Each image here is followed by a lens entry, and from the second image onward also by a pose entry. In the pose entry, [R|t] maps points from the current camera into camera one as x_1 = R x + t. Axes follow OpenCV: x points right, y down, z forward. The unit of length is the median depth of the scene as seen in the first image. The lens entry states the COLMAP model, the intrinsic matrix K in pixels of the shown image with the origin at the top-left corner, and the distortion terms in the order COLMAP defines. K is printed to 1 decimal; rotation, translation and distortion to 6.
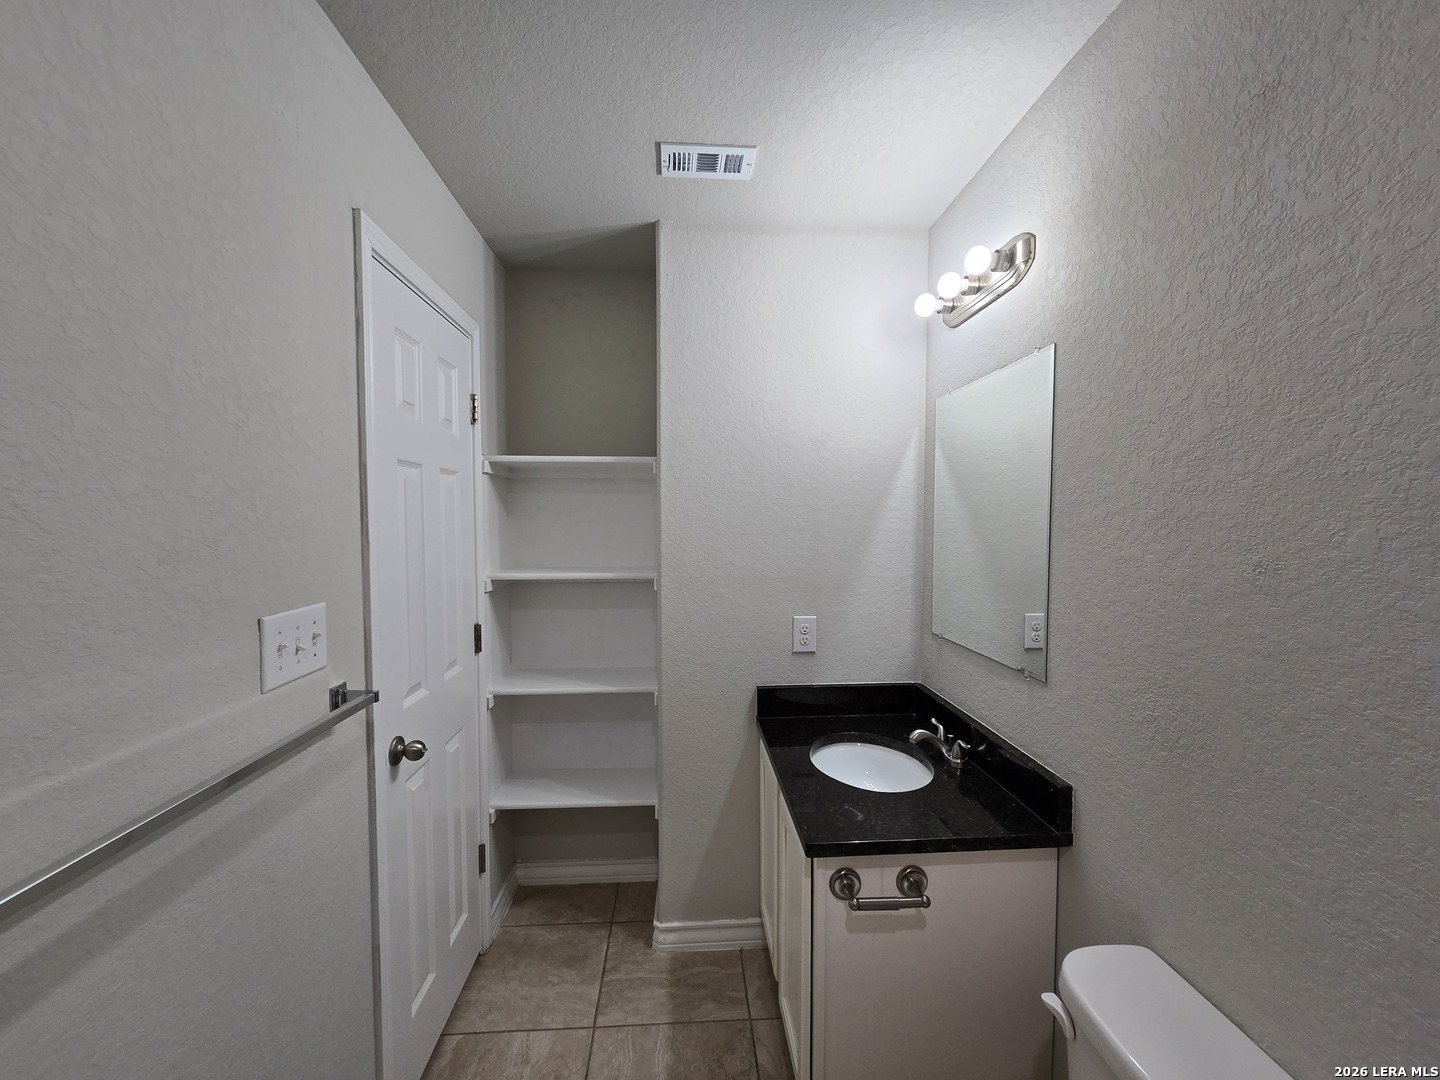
lens RADIAL K [[591.4, 0, 720.8], [0, 591.4, 540.5], [0, 0, 1]] dist [-0.005820, 0.002706]
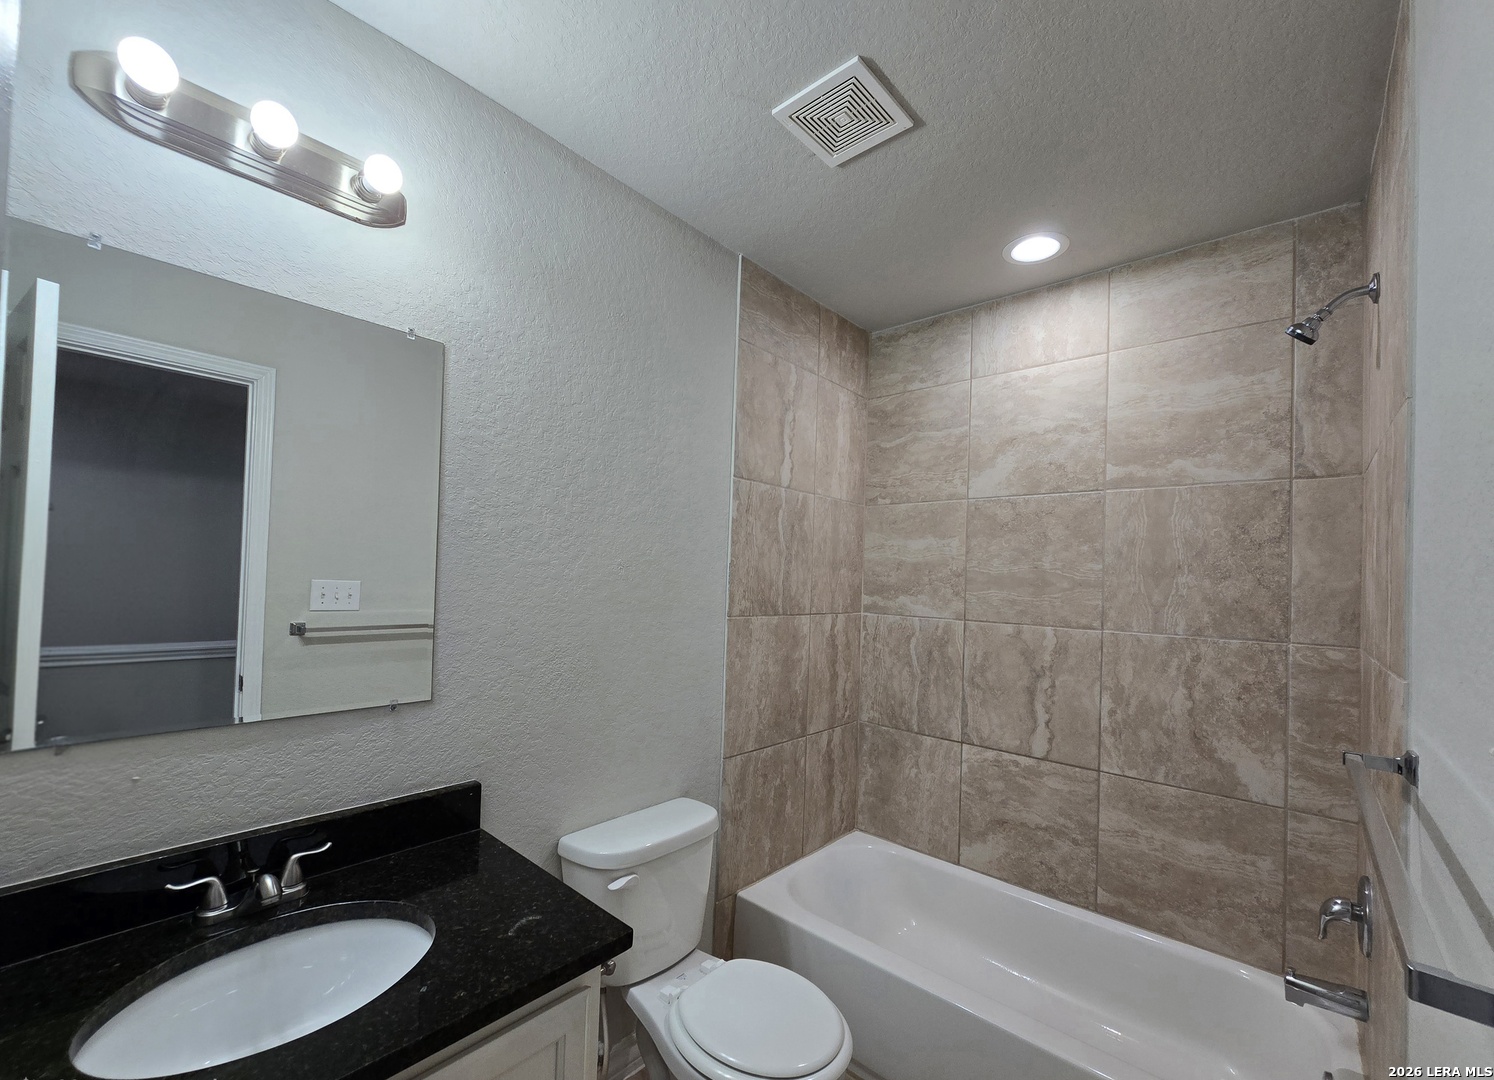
lens RADIAL K [[605.8, 0, 749.6], [0, 605.8, 551.5], [0, 0, 1]] dist [0.000149, 0.000001]
pose [[-0.692955, 0.002690, 0.720976, -0.596452], [-0.009236, 0.999878, -0.012607, 0.016117], [-0.720922, -0.015395, -0.692845, 1.579587]]
